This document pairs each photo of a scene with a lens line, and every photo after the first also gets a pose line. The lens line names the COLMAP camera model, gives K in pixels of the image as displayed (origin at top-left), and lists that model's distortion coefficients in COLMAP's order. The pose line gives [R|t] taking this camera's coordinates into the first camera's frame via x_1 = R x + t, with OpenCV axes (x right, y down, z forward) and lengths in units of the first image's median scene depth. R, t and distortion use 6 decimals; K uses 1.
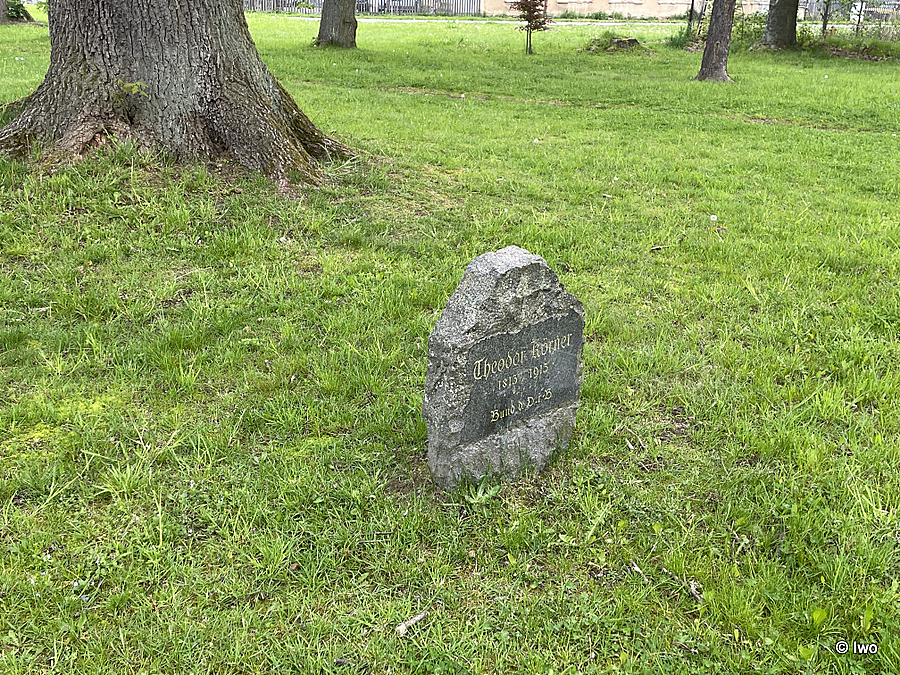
lens RADIAL K [[959.1, 0, 450.0], [0, 959.1, 337.5], [0, 0, 1]] dist [0.086860, -0.007922]
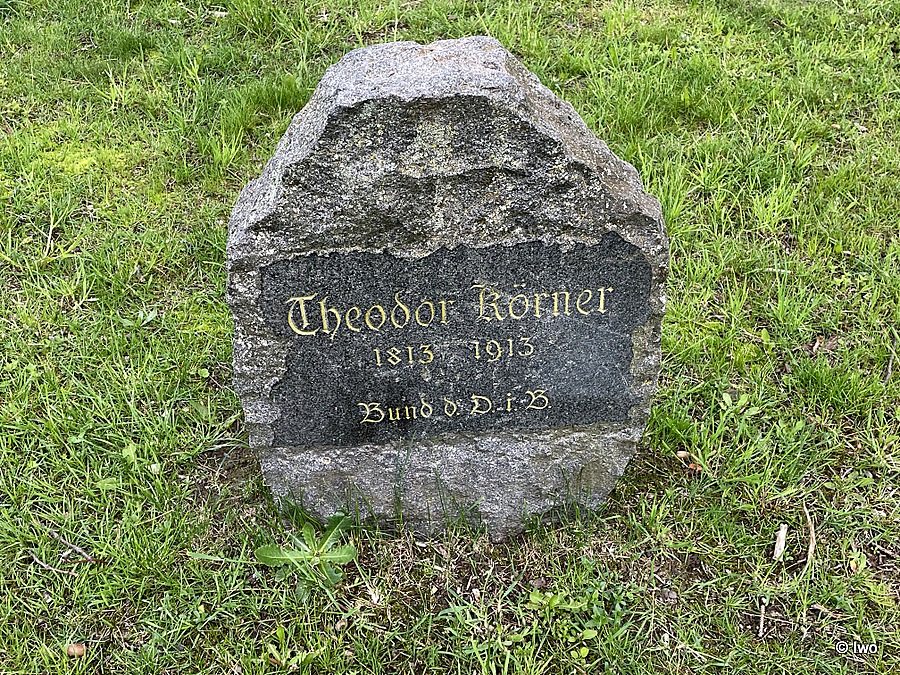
lens RADIAL K [[959.1, 0, 450.0], [0, 959.1, 337.5], [0, 0, 1]] dist [0.086860, -0.007922]
pose [[0.811827, 0.332300, -0.480118, 0.283021], [-0.196441, 0.929769, 0.311354, -0.101387], [0.549862, -0.158451, 0.820088, 0.644864]]
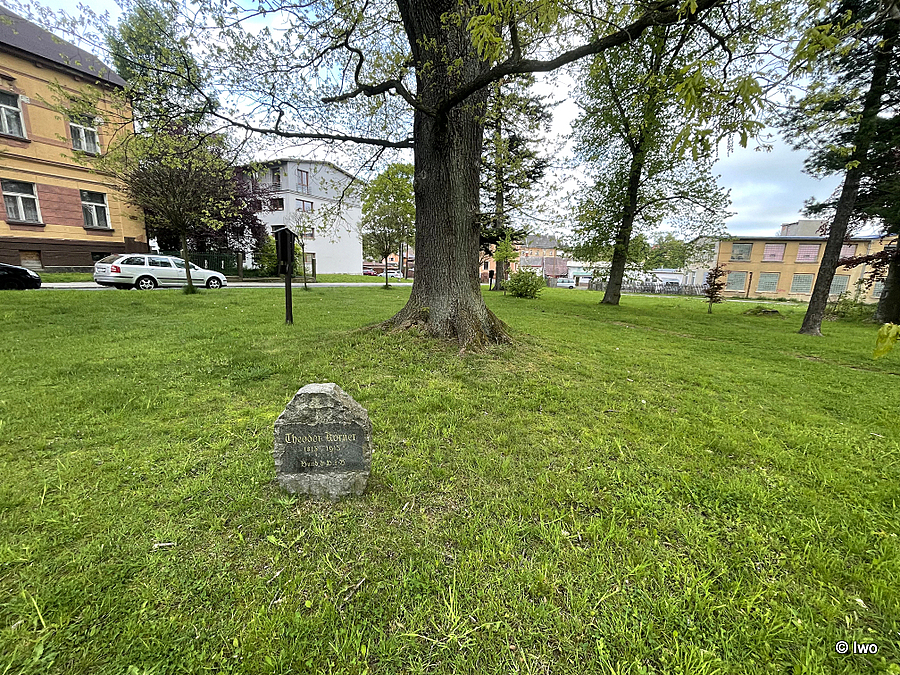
lens RADIAL K [[364.1, 0, 450.0], [0, 364.1, 337.5], [0, 0, 1]] dist [0.000059, 0.000004]
pose [[0.803651, 0.114209, -0.584040, 0.705843], [-0.224776, 0.966967, -0.120207, -0.151813], [0.551019, 0.227882, 0.802775, 0.489554]]
